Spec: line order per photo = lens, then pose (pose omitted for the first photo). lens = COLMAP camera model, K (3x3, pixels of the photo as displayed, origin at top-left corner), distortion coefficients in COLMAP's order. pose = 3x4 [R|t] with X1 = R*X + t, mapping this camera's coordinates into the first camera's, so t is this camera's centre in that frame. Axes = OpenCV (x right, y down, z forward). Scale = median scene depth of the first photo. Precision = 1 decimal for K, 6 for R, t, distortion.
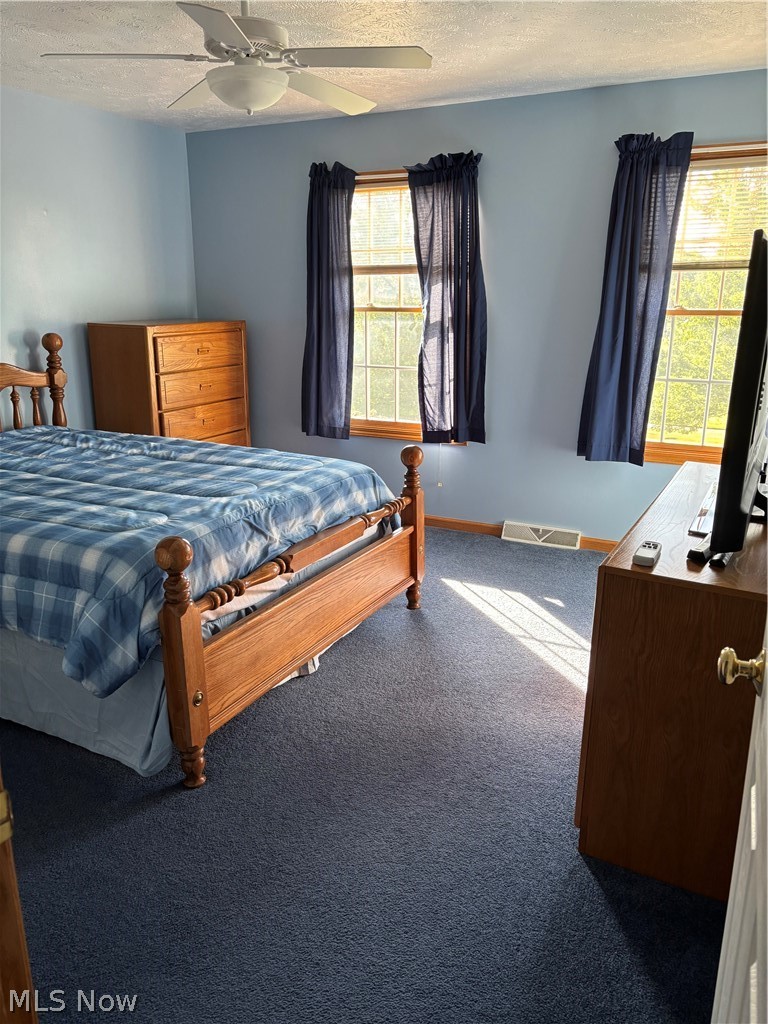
lens RADIAL K [[777.0, 0, 384.0], [0, 777.0, 512.0], [0, 0, 1]] dist [0.005061, 0.001373]
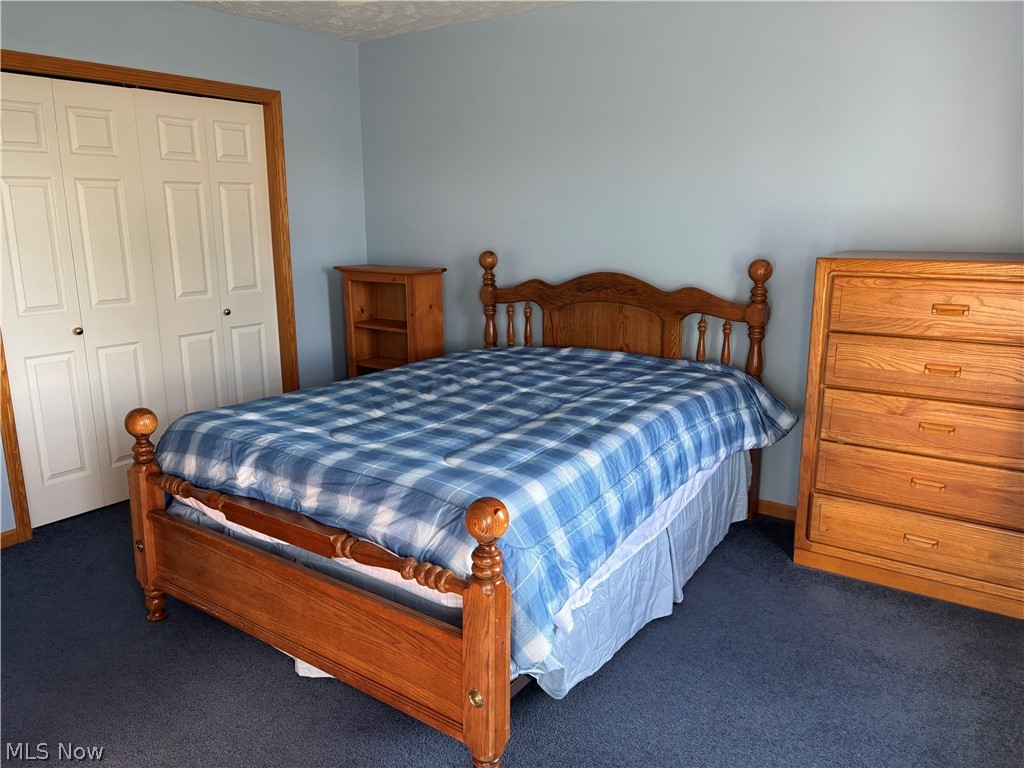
lens RADIAL K [[777.0, 0, 512.0], [0, 777.0, 384.0], [0, 0, 1]] dist [0.005061, 0.001373]
pose [[-0.140237, 0.205562, -0.968544, 0.560140], [-0.269174, 0.933453, 0.237088, -0.306726], [0.952827, 0.293955, -0.075573, 1.123767]]
